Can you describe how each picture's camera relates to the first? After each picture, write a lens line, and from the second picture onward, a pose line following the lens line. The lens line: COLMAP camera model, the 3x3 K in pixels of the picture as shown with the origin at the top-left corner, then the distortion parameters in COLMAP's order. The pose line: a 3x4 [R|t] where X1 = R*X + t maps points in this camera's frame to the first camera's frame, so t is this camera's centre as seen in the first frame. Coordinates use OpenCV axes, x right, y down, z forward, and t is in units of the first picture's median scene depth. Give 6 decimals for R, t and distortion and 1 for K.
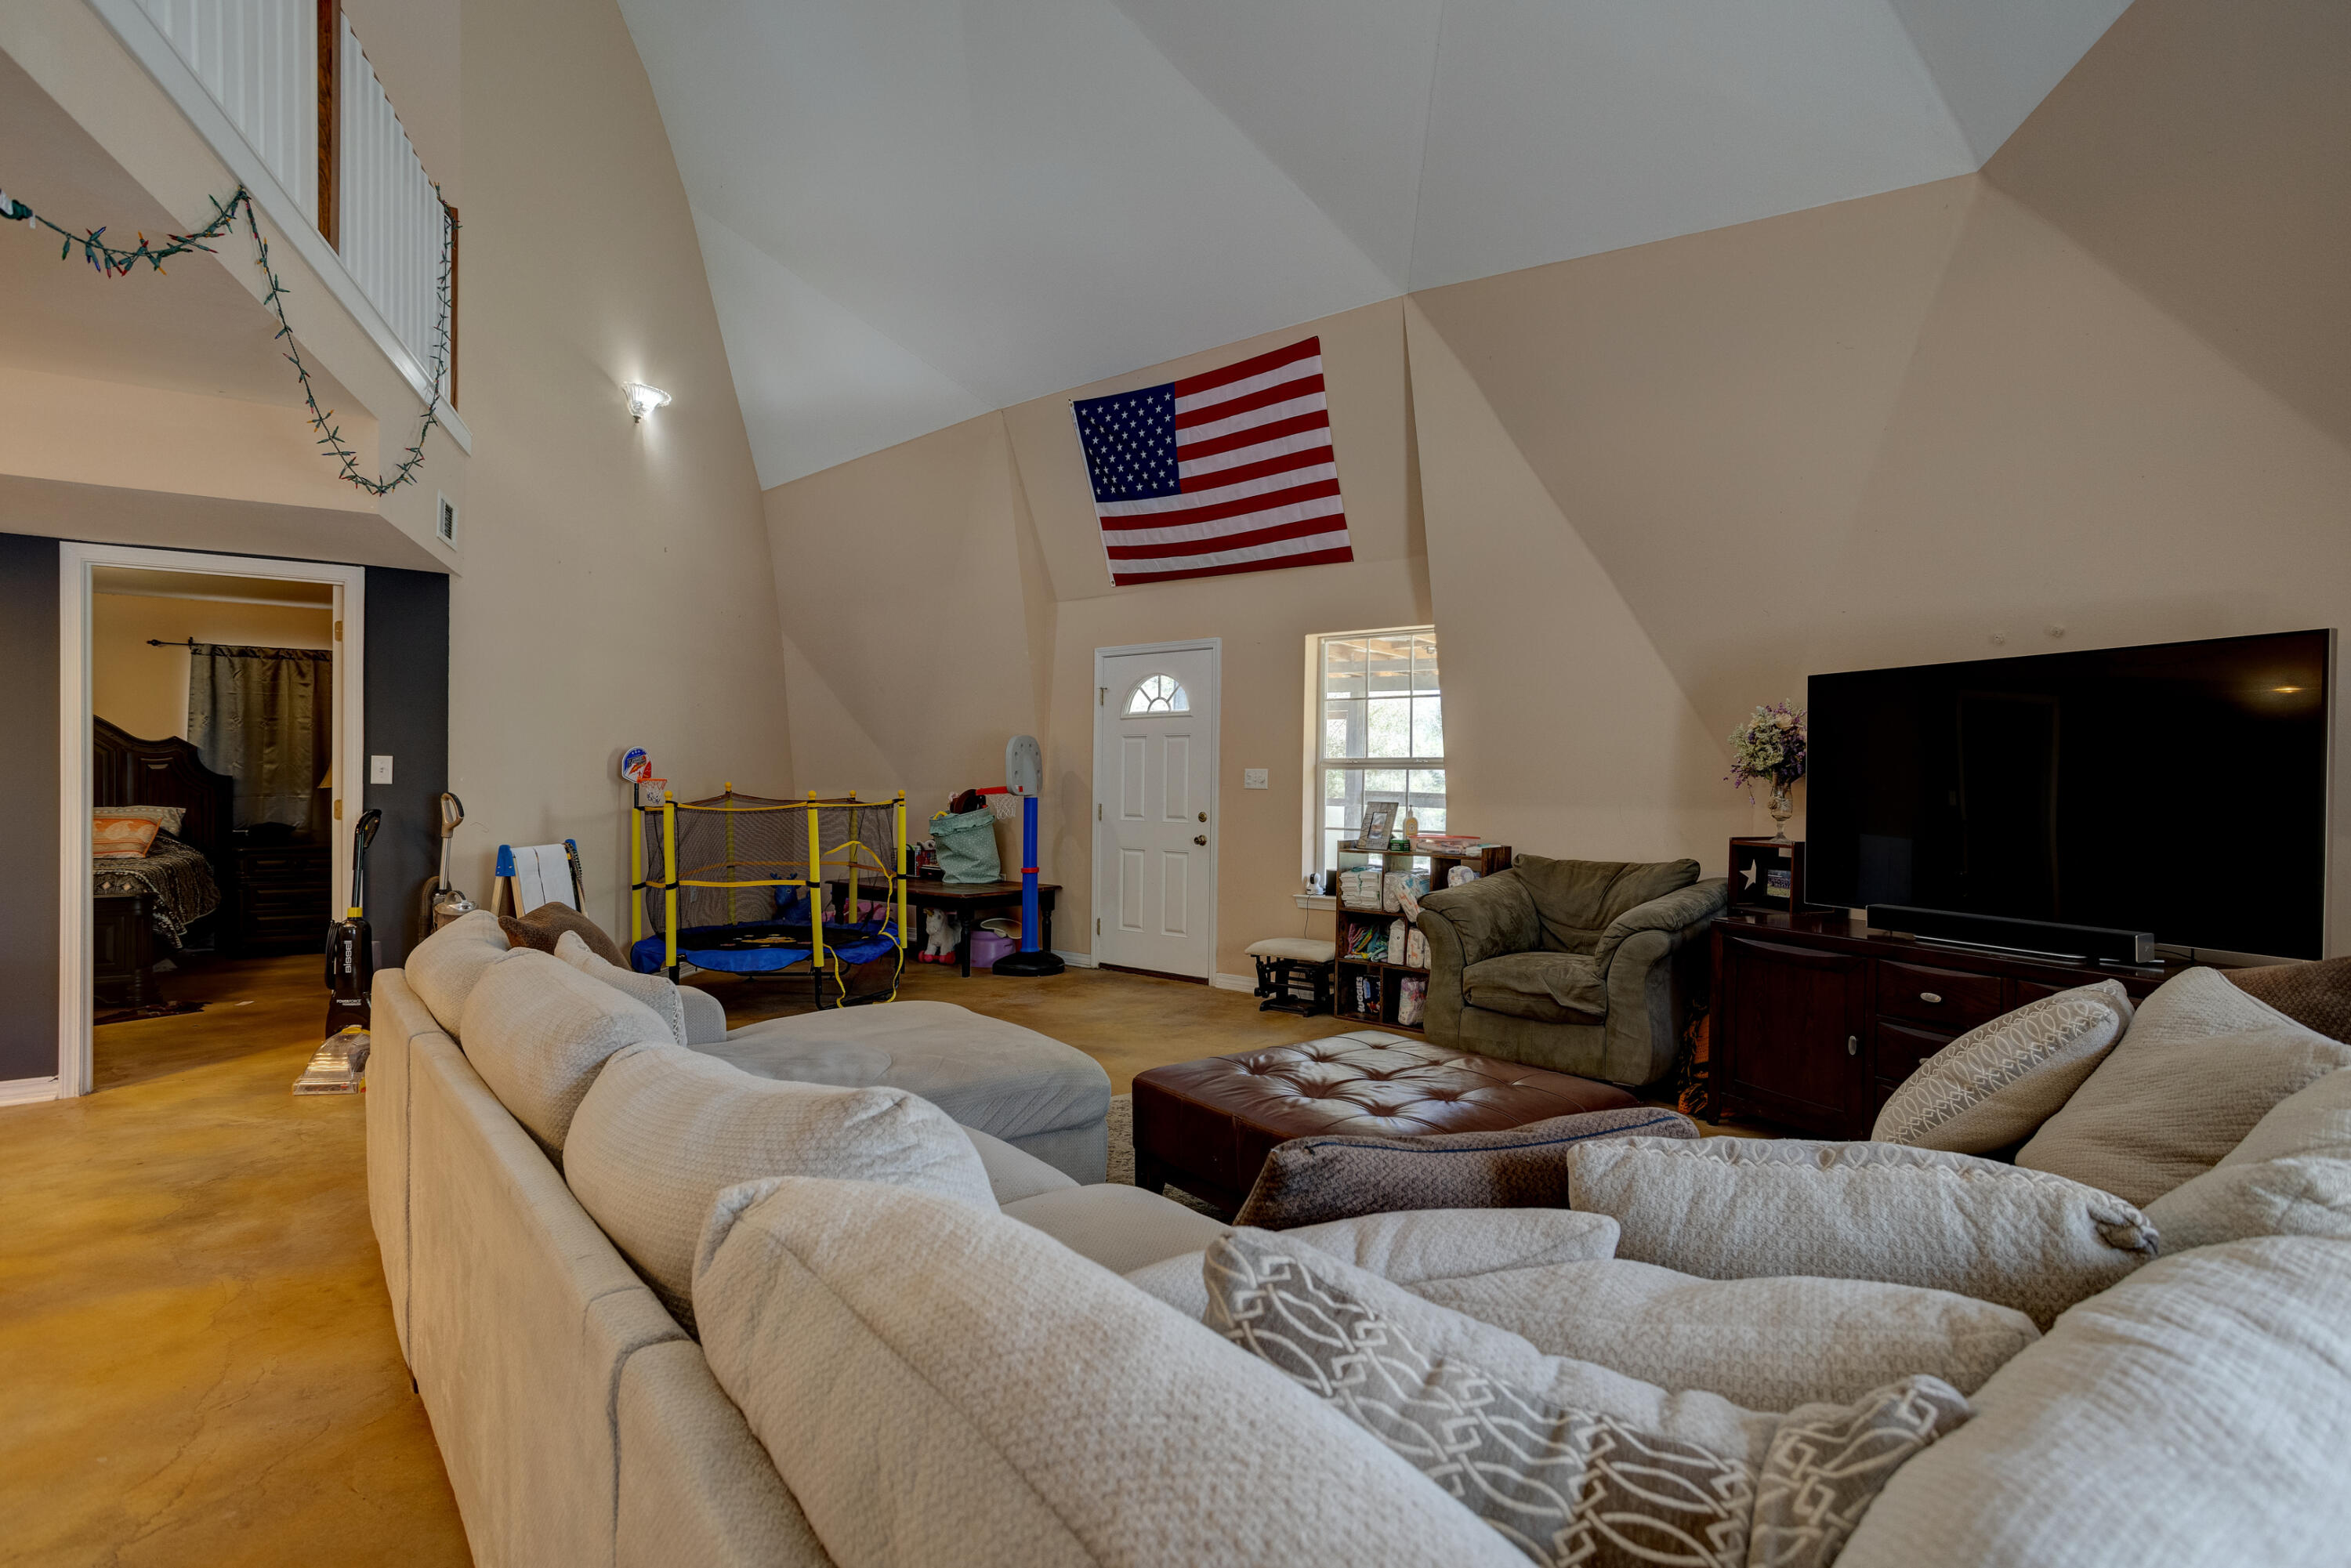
lens RADIAL K [[1147.4, 0, 1175.5], [0, 1147.4, 784.0], [0, 0, 1]] dist [-0.050909, 0.035786]
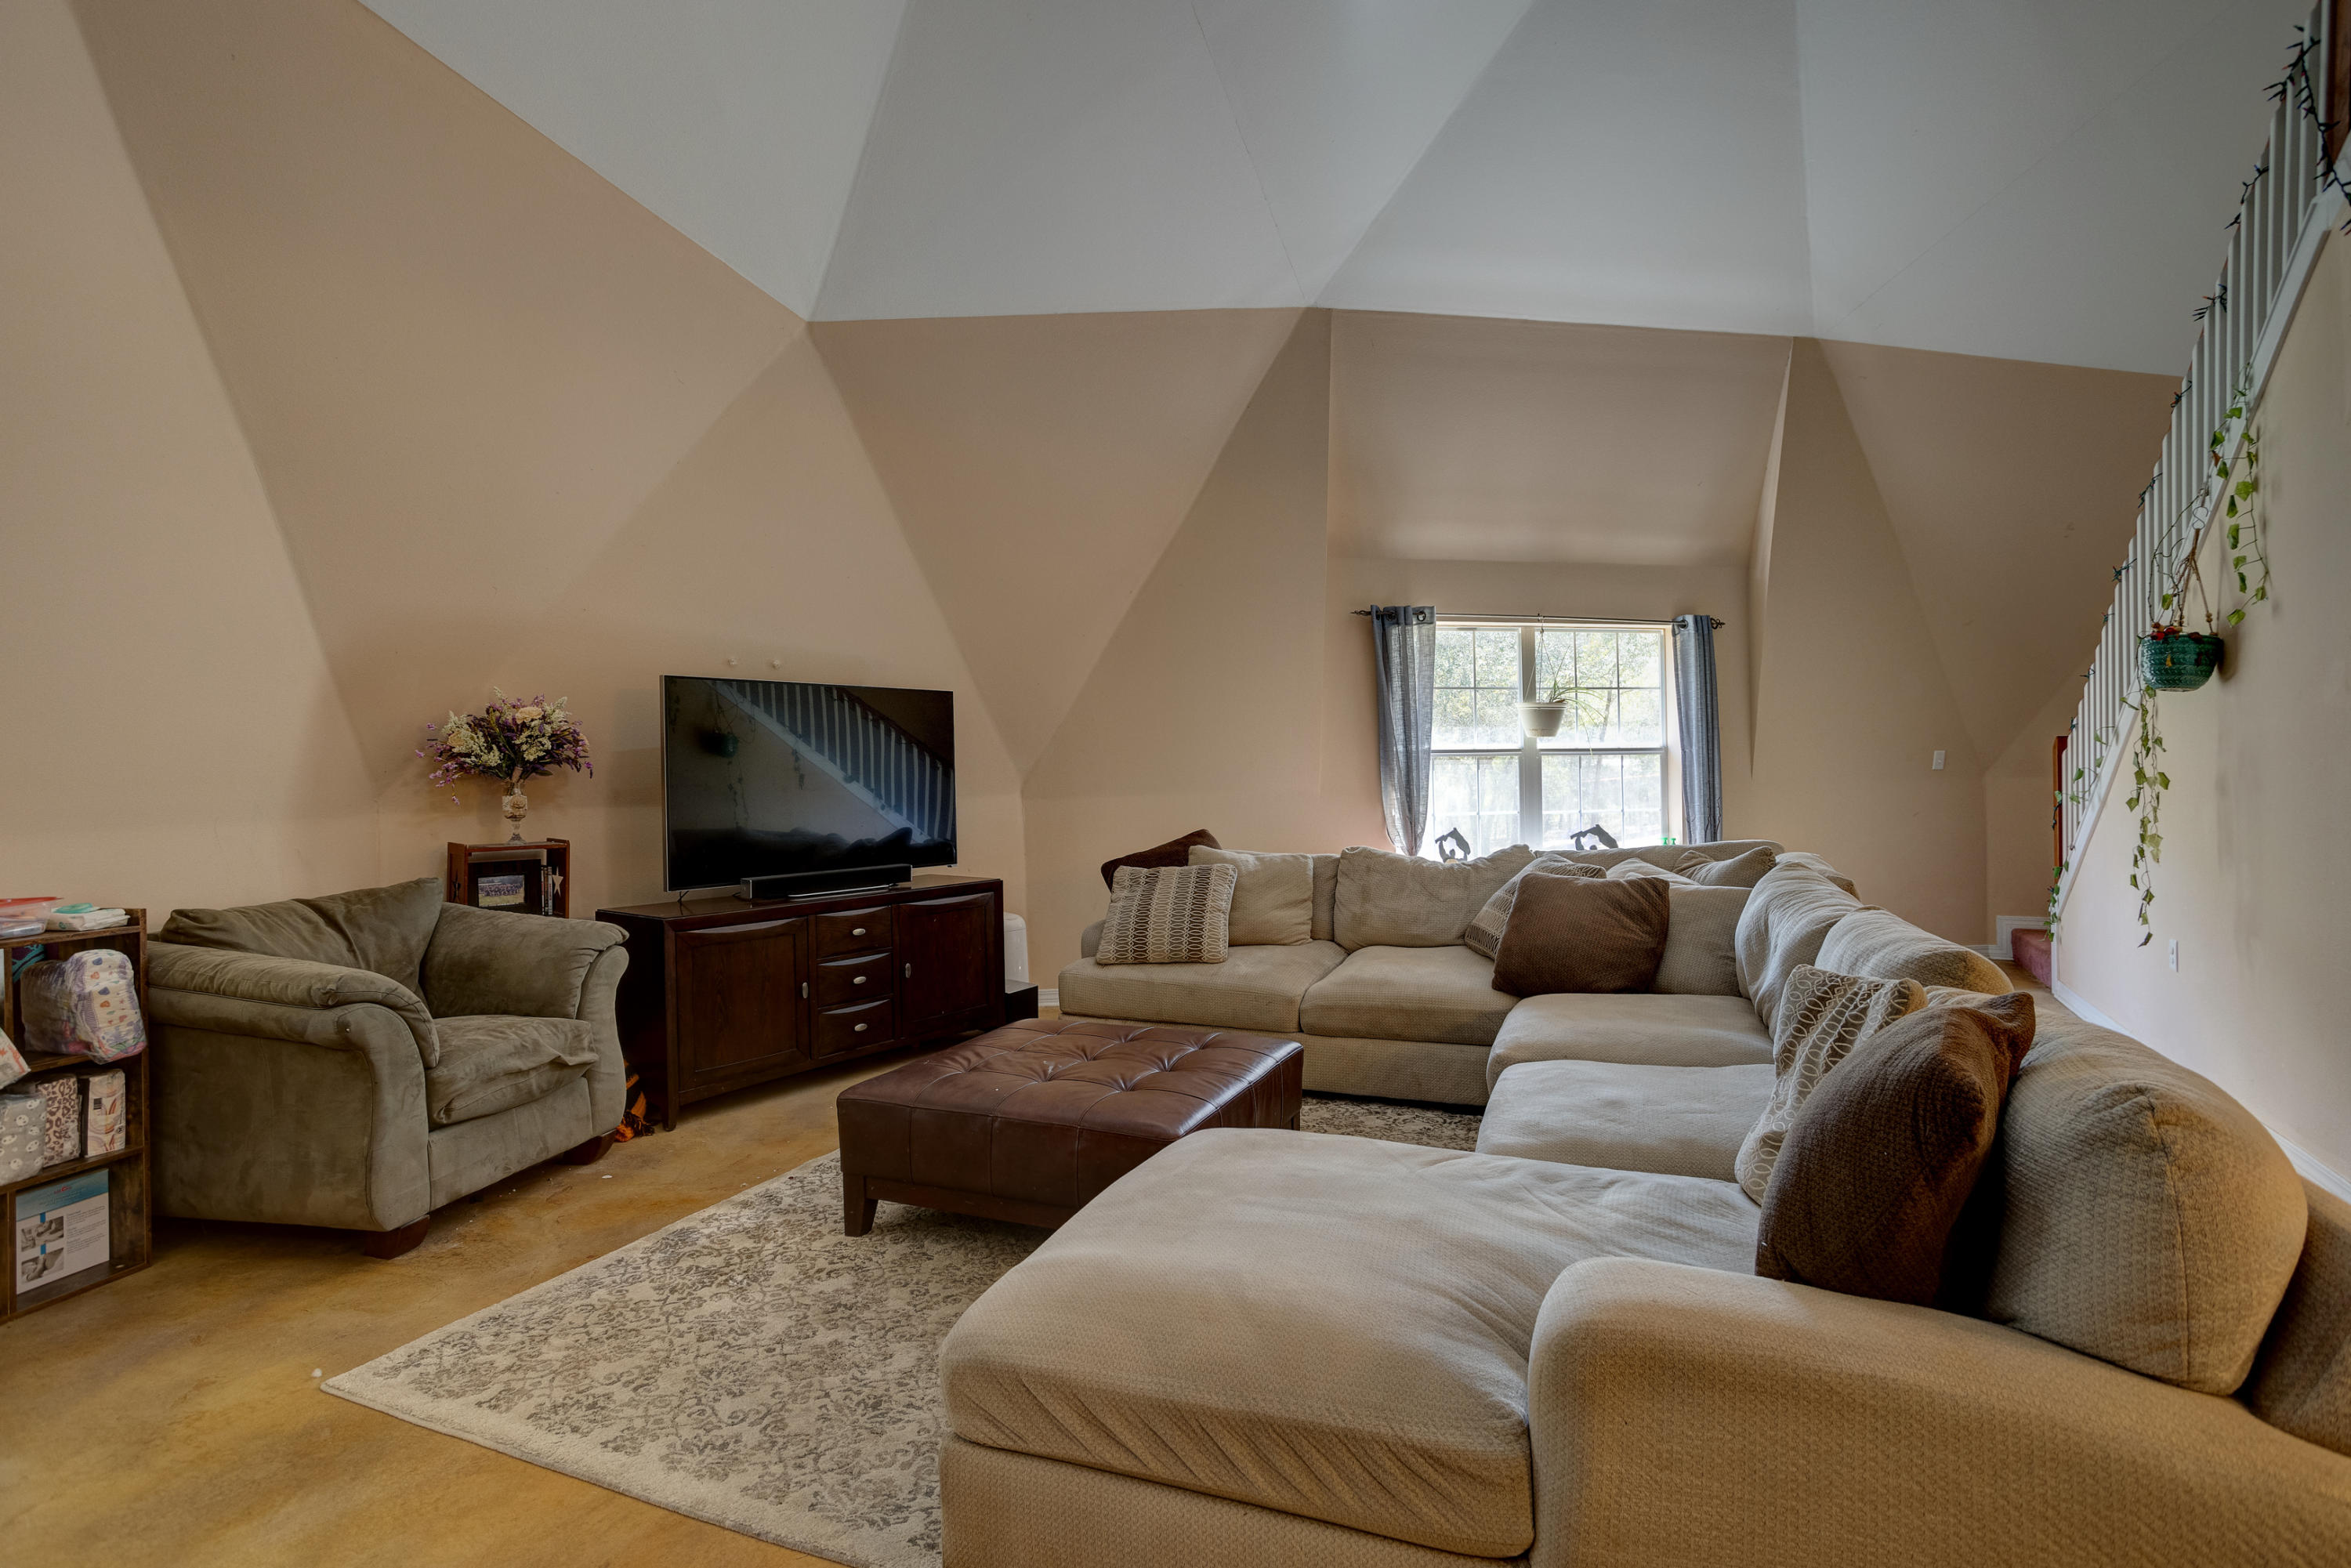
lens RADIAL K [[1147.4, 0, 1175.5], [0, 1147.4, 784.0], [0, 0, 1]] dist [-0.050909, 0.035786]
pose [[-0.510457, -0.010064, 0.859845, -0.356422], [0.014463, 0.999690, 0.020287, -0.005601], [-0.859782, 0.022792, -0.510153, 0.680302]]
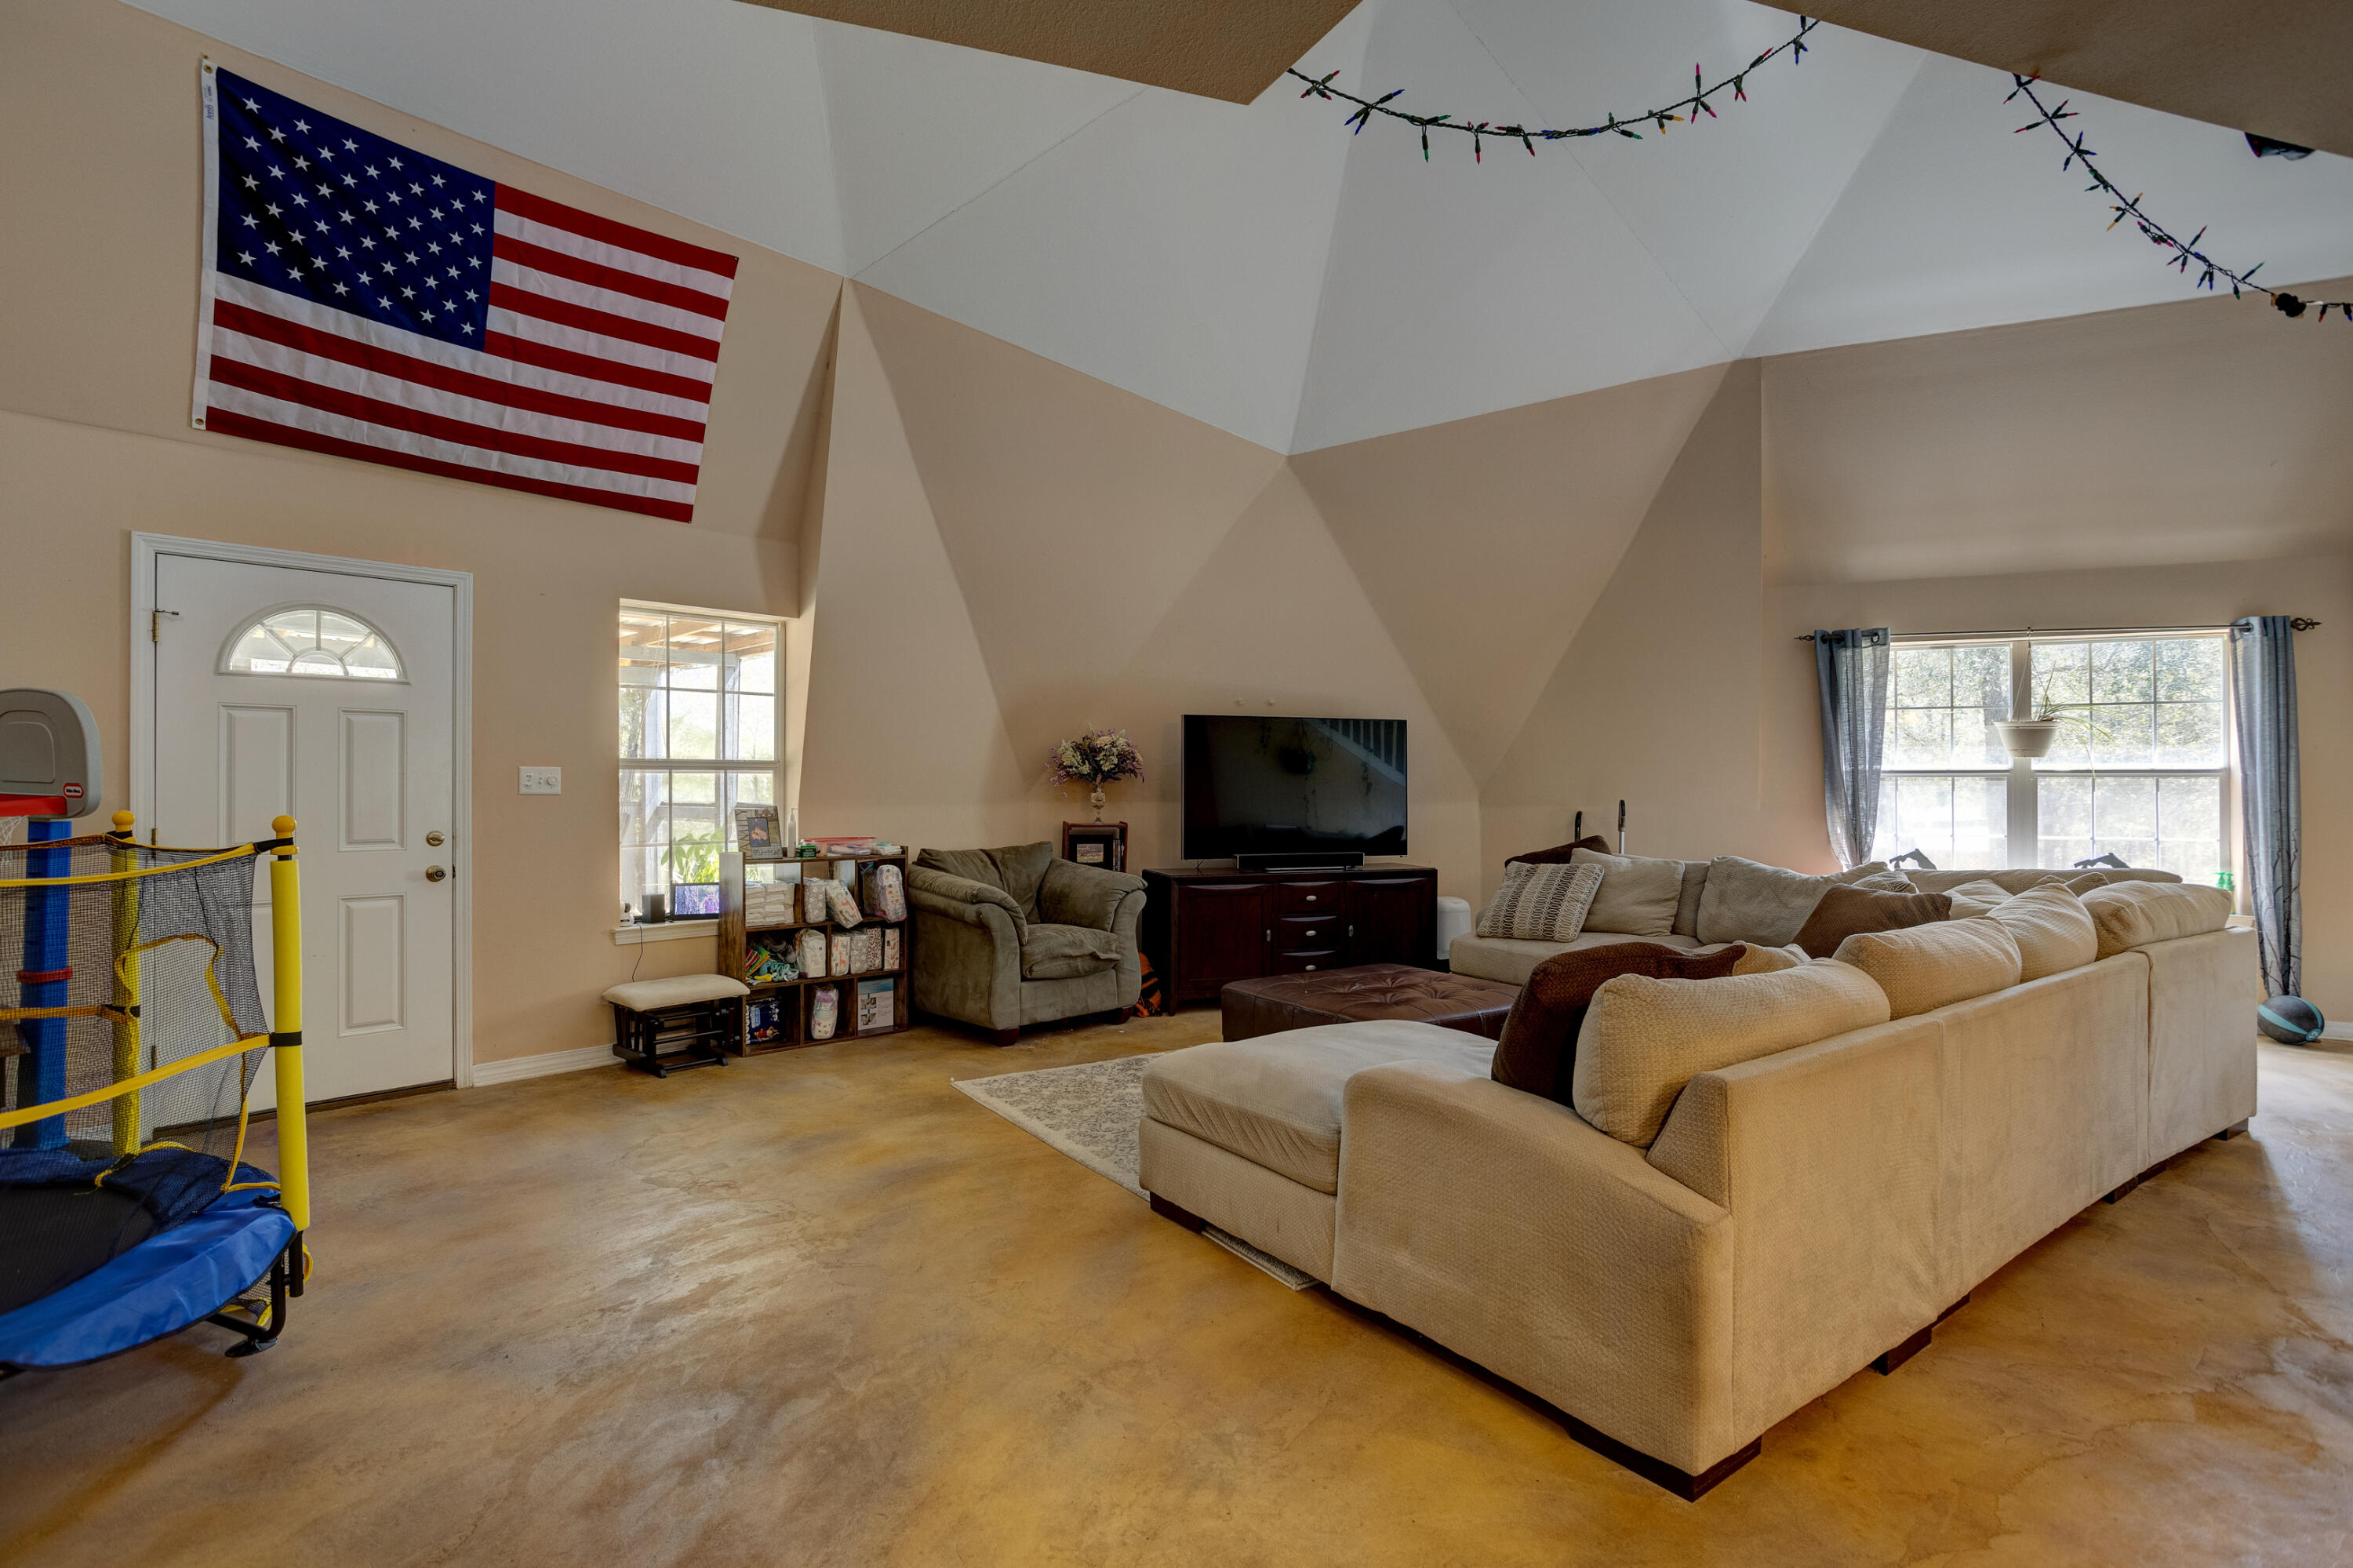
lens RADIAL K [[1148.5, 0, 1176.5], [0, 1148.5, 784.0], [0, 0, 1]] dist [-0.050909, 0.035786]
pose [[0.049131, -0.009200, 0.998750, -0.622900], [0.000989, 0.999958, 0.009163, -0.008497], [-0.998792, 0.000538, 0.049138, 0.559158]]
